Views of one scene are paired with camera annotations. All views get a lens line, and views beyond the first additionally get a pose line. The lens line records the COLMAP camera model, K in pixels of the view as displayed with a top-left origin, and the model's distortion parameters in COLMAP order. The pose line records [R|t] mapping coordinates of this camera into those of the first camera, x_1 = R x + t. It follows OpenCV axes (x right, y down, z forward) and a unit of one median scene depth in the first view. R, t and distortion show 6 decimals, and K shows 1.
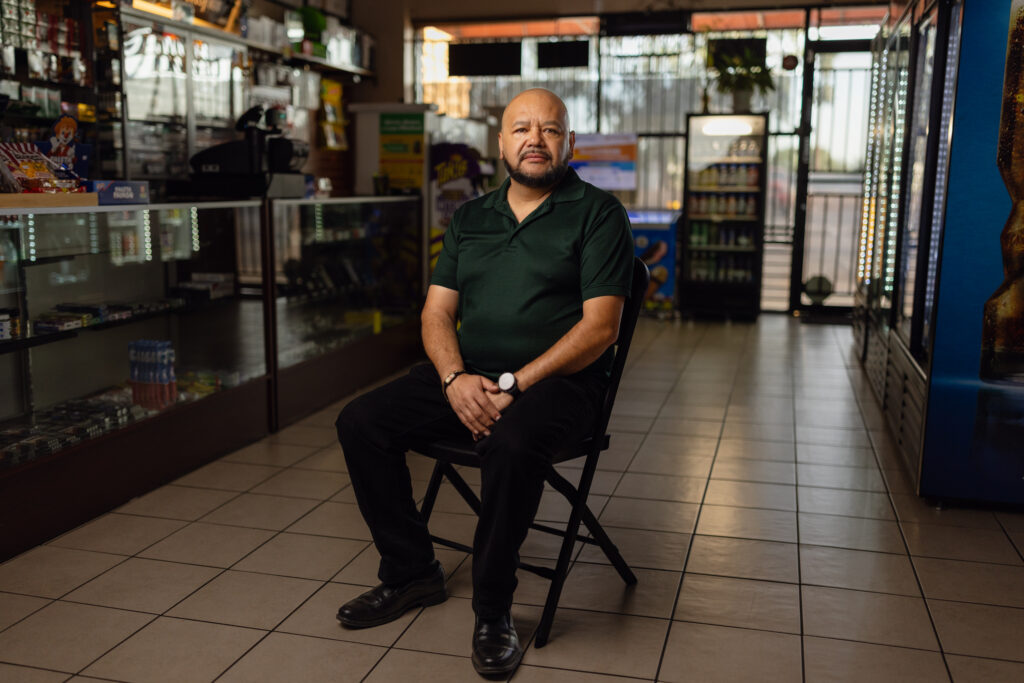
lens RADIAL K [[977.0, 0, 511.7], [0, 977.0, 335.6], [0, 0, 1]] dist [0.003252, -0.007895]
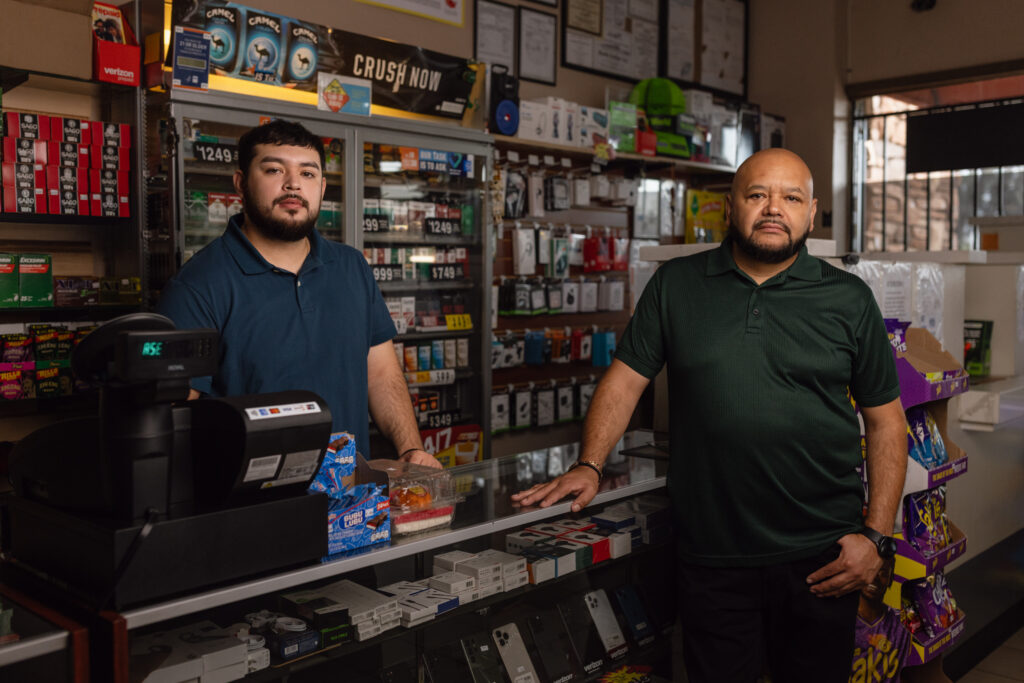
lens RADIAL K [[993.1, 0, 505.3], [0, 993.1, 332.7], [0, 0, 1]] dist [0.004744, -0.006330]
pose [[0.880543, 0.011176, -0.473834, 0.007000], [-0.060076, 0.994290, -0.088190, -0.108823], [0.470143, 0.106121, 0.876187, 0.400025]]
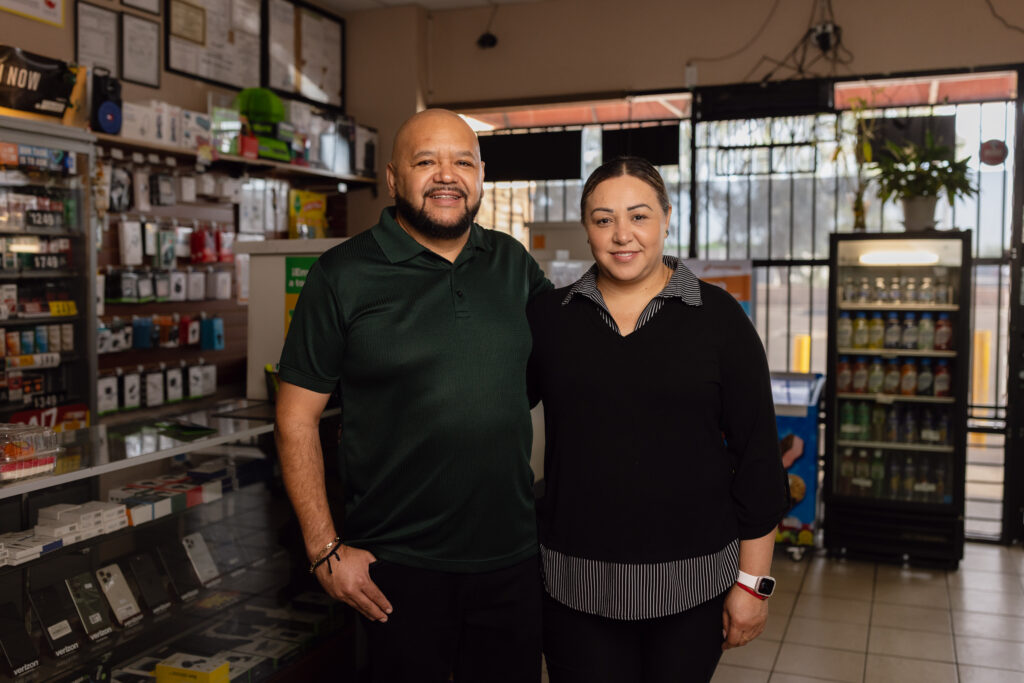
lens RADIAL K [[977.0, 0, 511.7], [0, 977.0, 335.6], [0, 0, 1]] dist [0.003252, -0.007895]
pose [[0.993097, 0.000854, -0.117291, 0.045585], [-0.011580, 0.995802, -0.090802, -0.098711], [0.116721, 0.091534, 0.988938, 0.343836]]
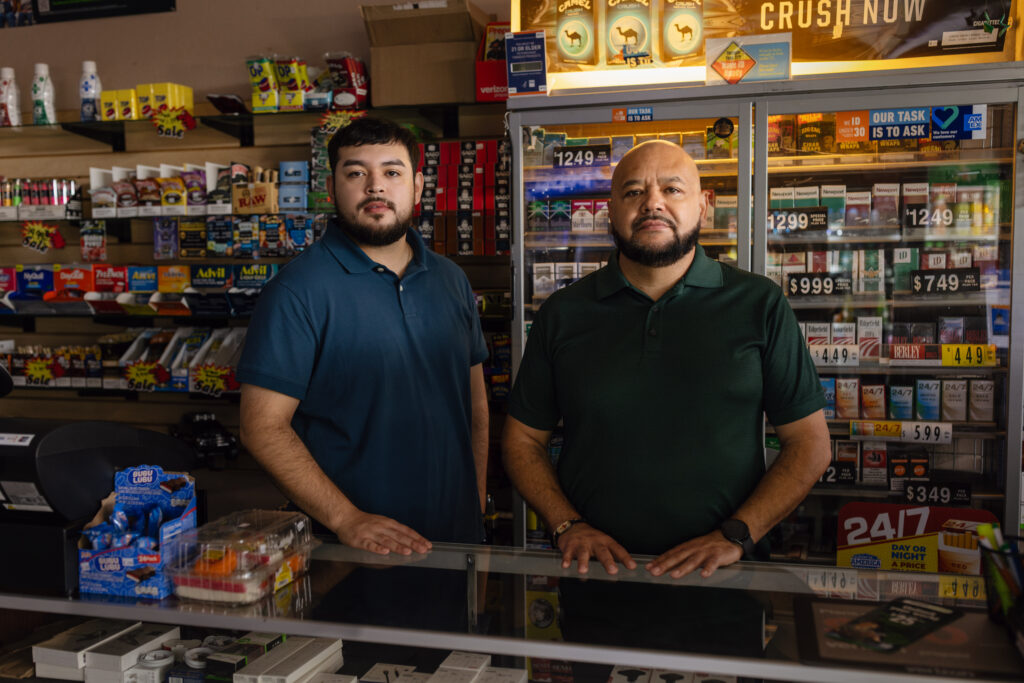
lens RADIAL K [[975.1, 0, 504.3], [0, 975.1, 341.0], [0, 0, 1]] dist [0.006906, -0.007615]
pose [[0.005058, 0.055879, -0.998425, 0.073143], [-0.144824, 0.987952, 0.054559, -0.152351], [0.989445, 0.144320, 0.013090, 0.639994]]
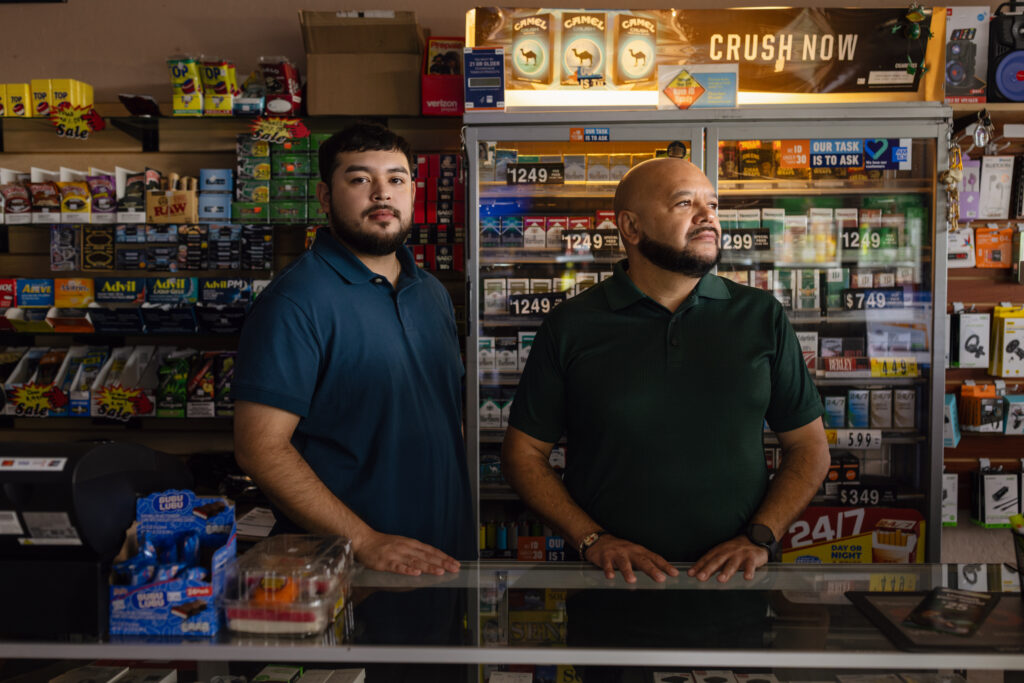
lens RADIAL K [[977.0, 0, 511.7], [0, 977.0, 335.6], [0, 0, 1]] dist [0.003252, -0.007895]
pose [[0.222632, 0.024184, -0.974602, 0.064760], [-0.145821, 0.989272, -0.008762, -0.141160], [0.963935, 0.144068, 0.223771, 0.587446]]
